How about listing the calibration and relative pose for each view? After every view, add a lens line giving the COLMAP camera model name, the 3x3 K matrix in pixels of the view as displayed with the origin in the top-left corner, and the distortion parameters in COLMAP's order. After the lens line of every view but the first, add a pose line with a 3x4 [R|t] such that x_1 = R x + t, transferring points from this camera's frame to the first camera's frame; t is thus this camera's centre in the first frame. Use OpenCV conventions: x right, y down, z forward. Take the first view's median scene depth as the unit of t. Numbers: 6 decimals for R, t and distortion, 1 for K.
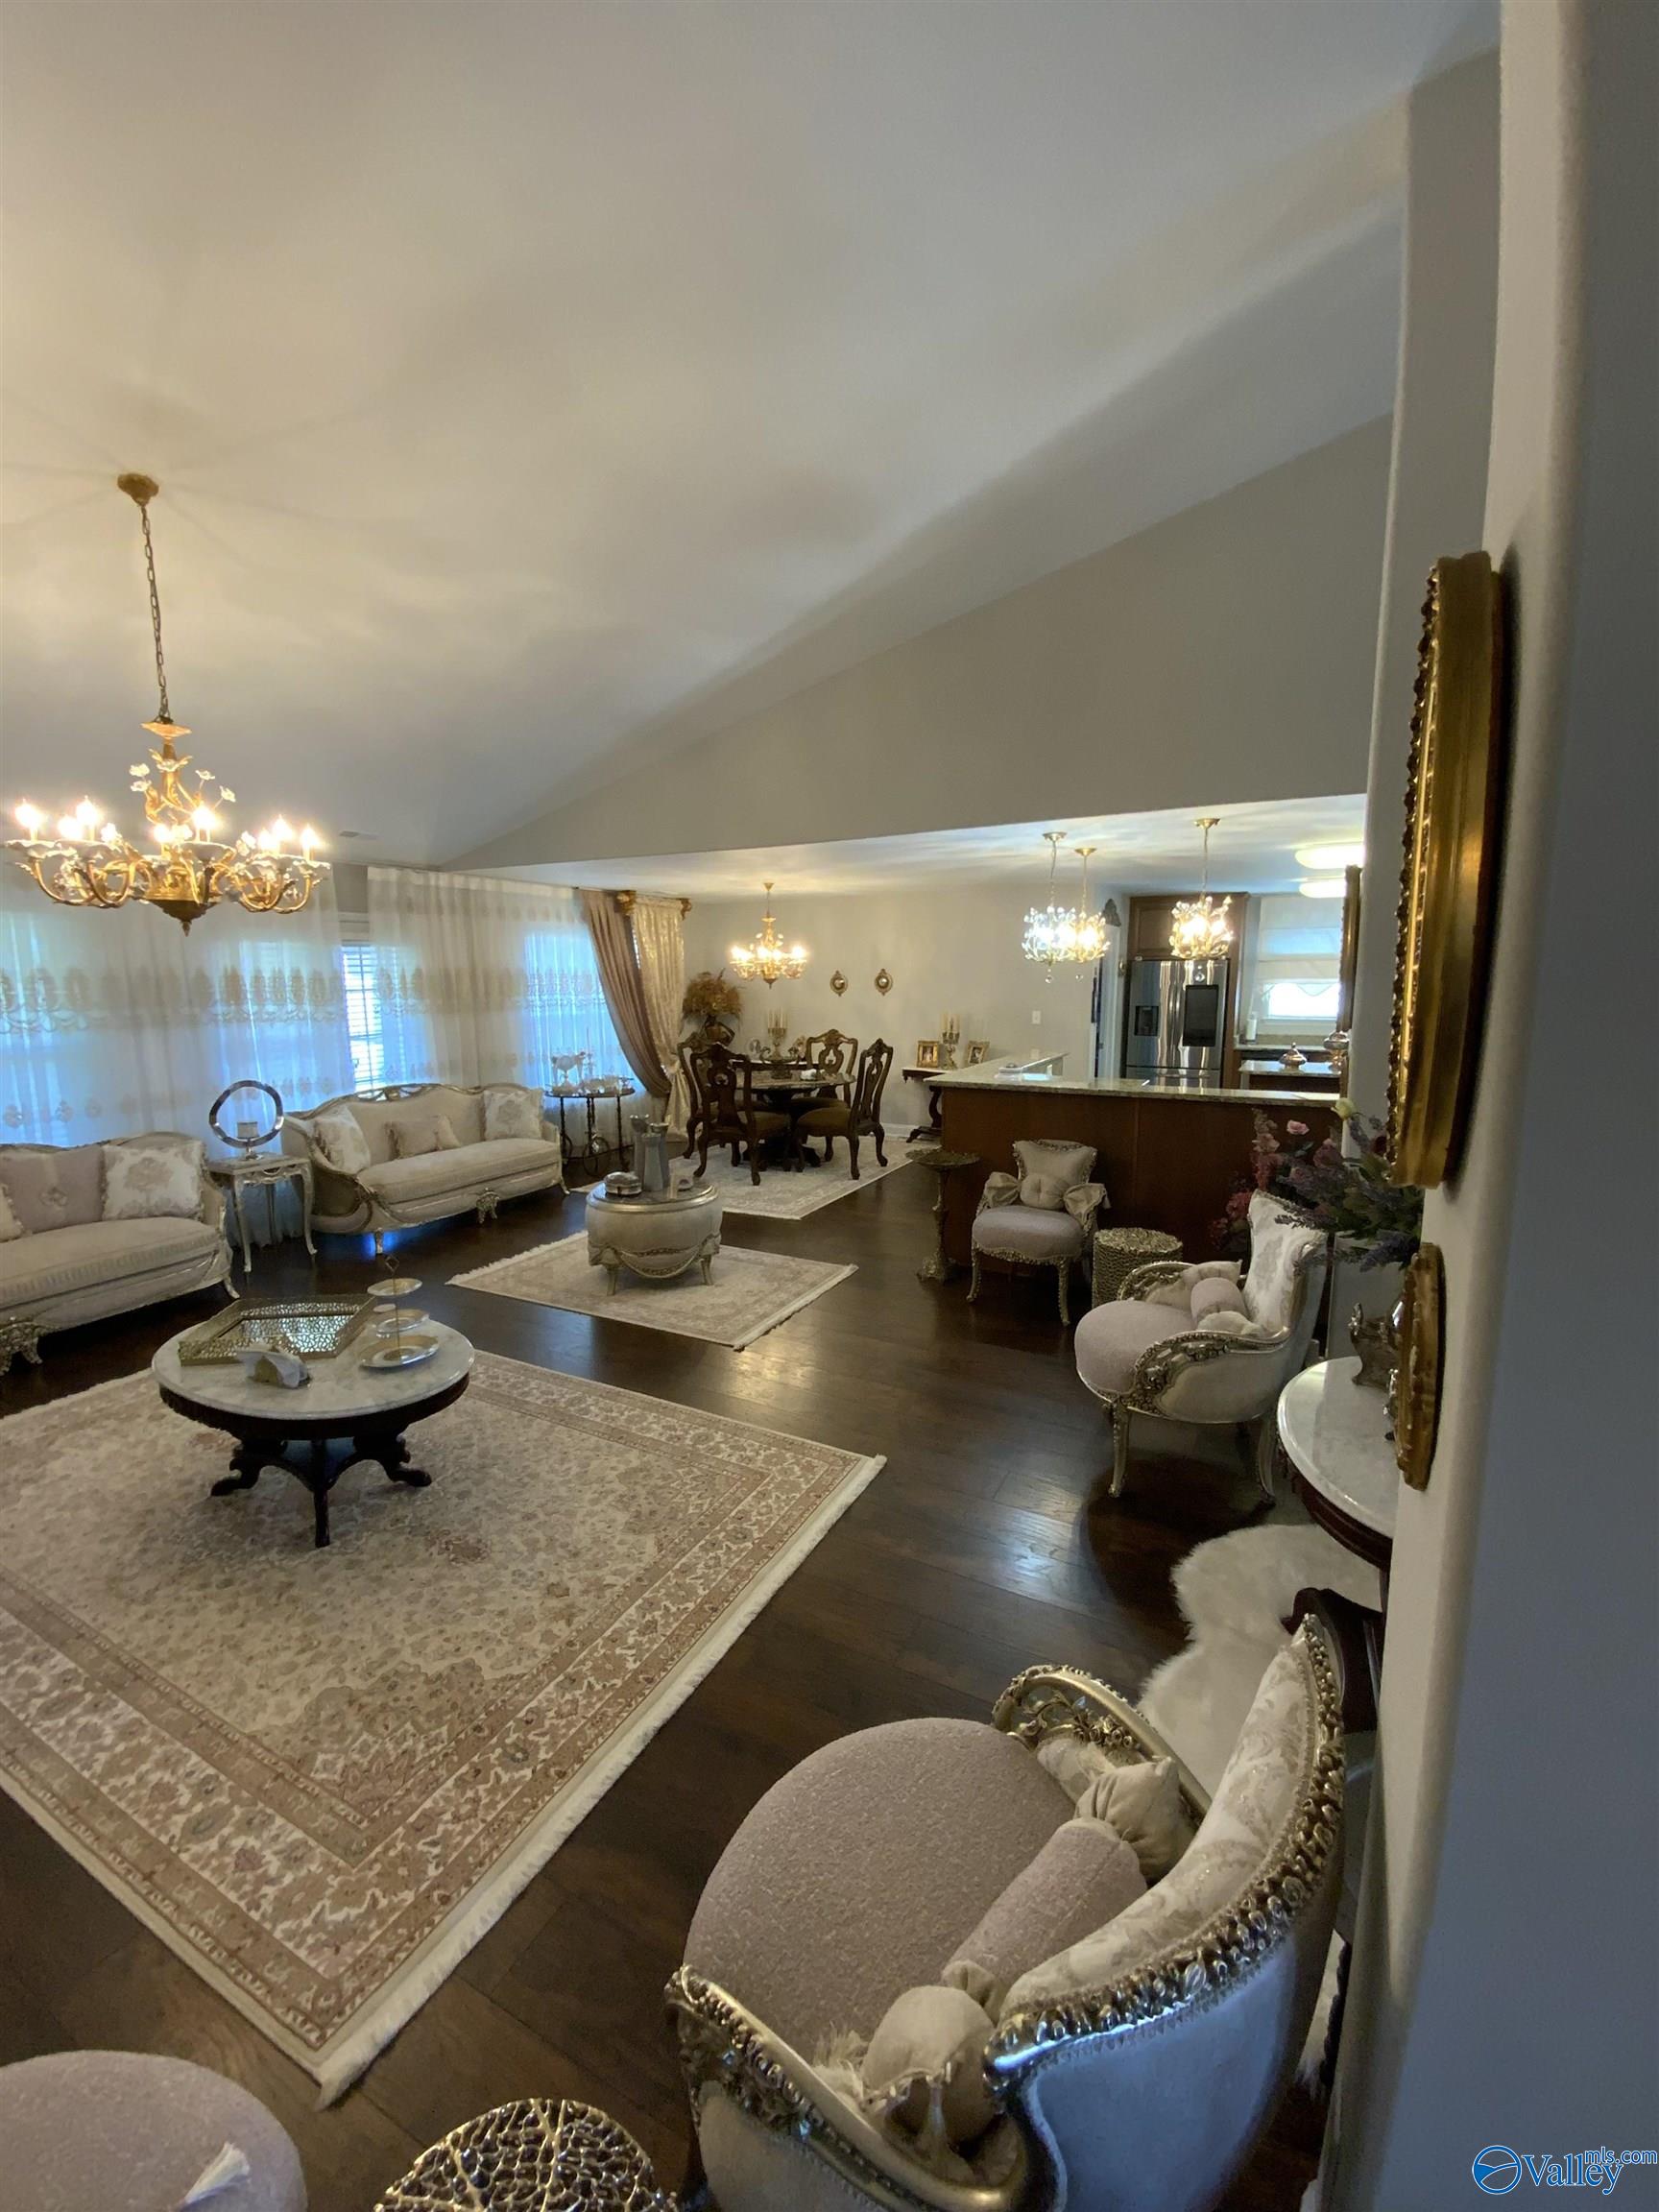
lens RADIAL K [[889.6, 0, 835.0], [0, 889.6, 1107.7], [0, 0, 1]] dist [0.037783, -0.036238]
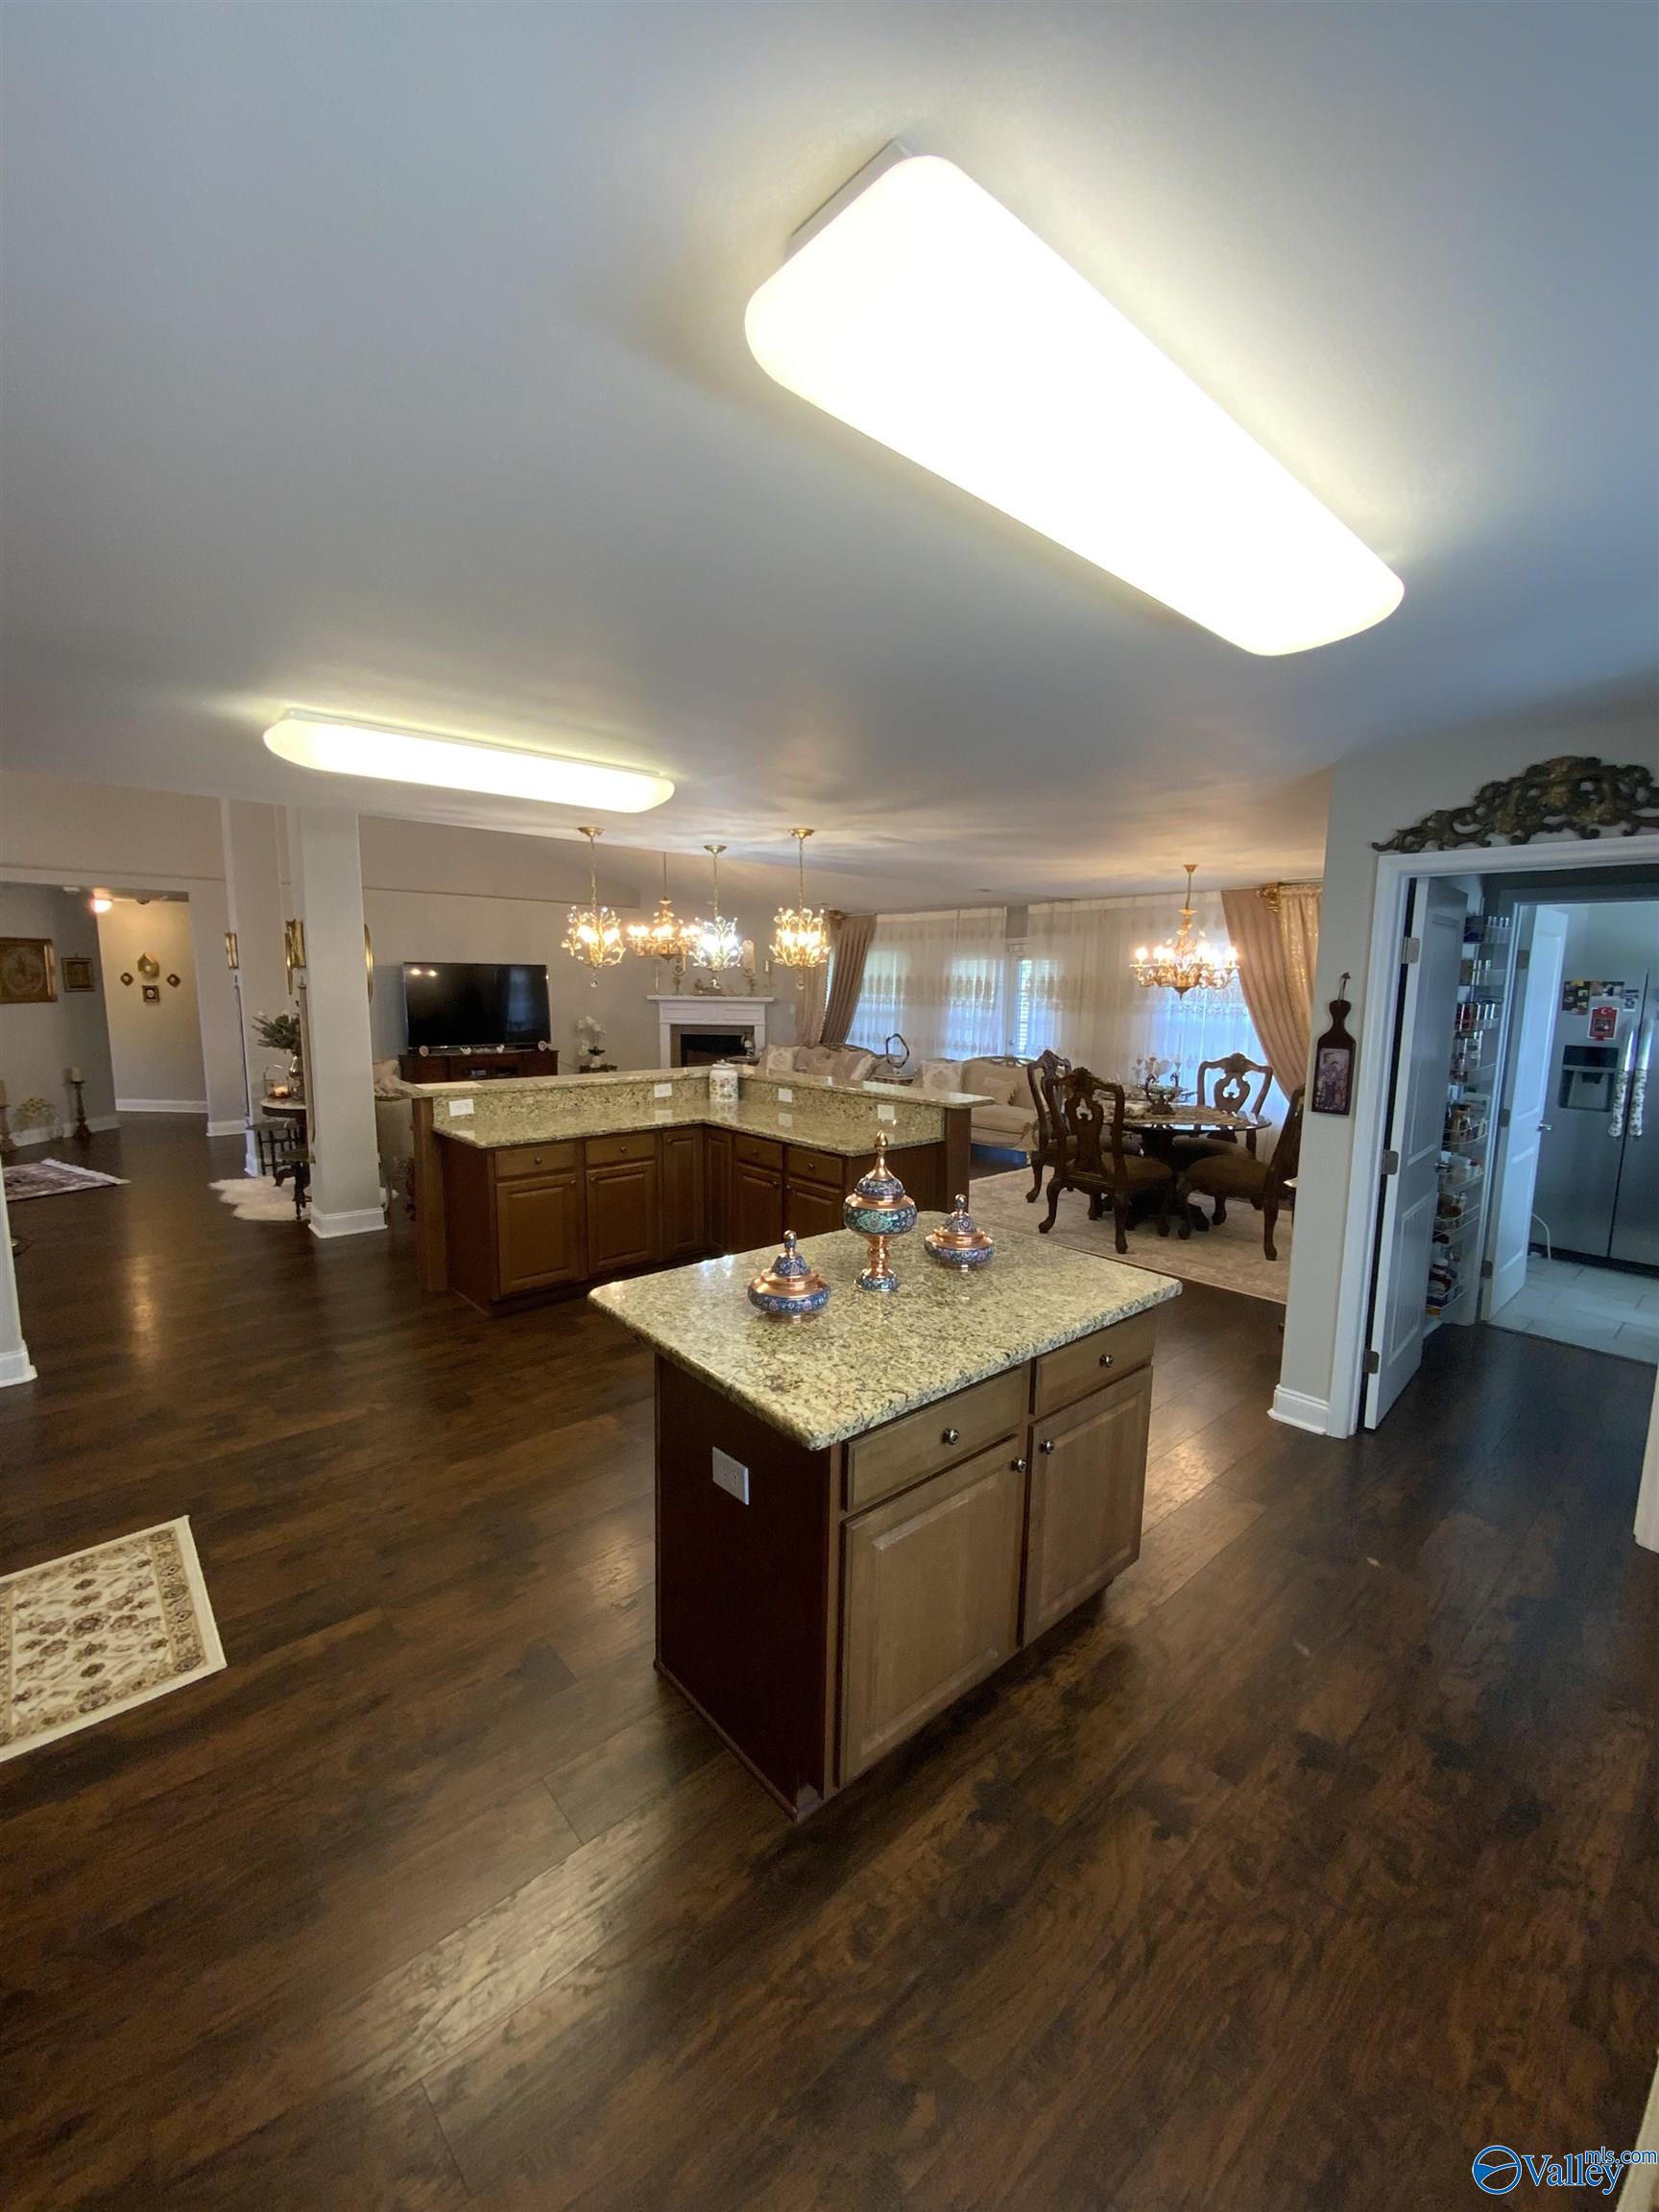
lens RADIAL K [[907.8, 0, 815.3], [0, 907.8, 1095.7], [0, 0, 1]] dist [0.024887, -0.016221]
pose [[-0.369414, 0.124733, -0.920856, 1.170436], [-0.141071, 0.971938, 0.188244, -0.232698], [0.918495, 0.199447, -0.341451, 1.465427]]
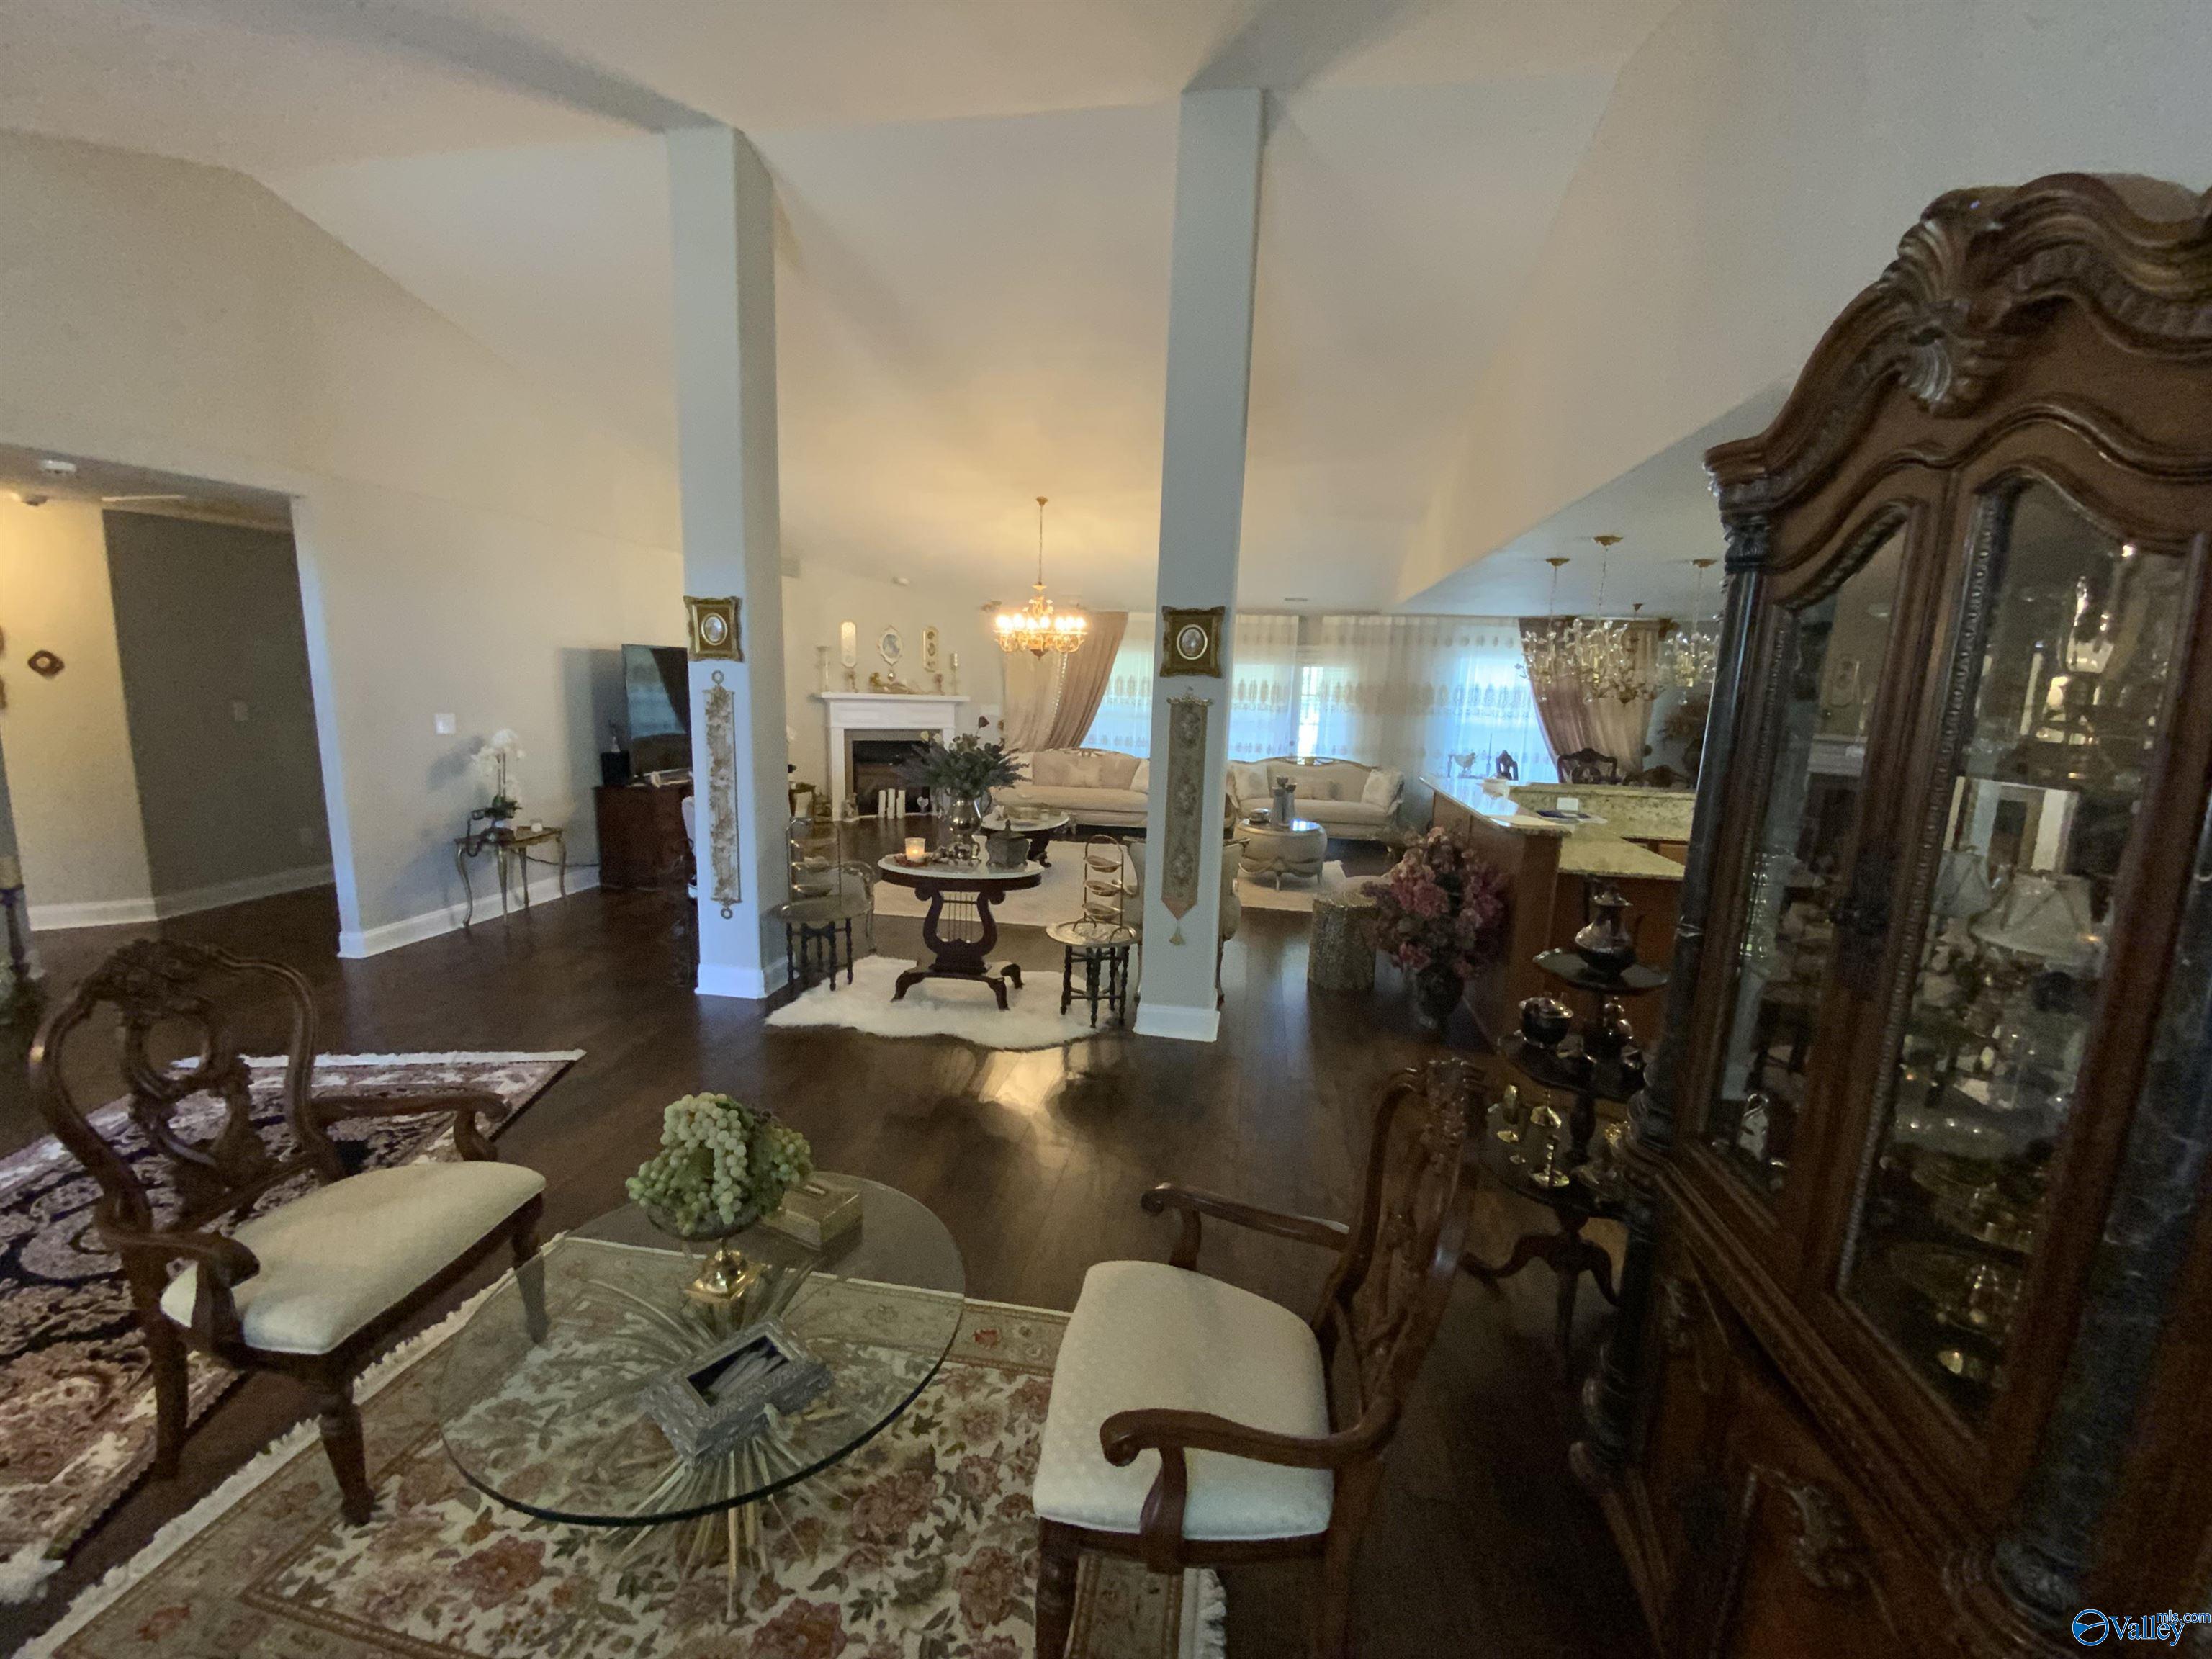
lens RADIAL K [[895.8, 0, 1104.9], [0, 895.8, 833.2], [0, 0, 1]] dist [0.012055, -0.015349]
pose [[0.299783, 0.180150, -0.936844, 1.074803], [-0.172854, 0.976012, 0.132370, -0.045036], [0.938217, 0.122255, 0.323732, 0.203737]]
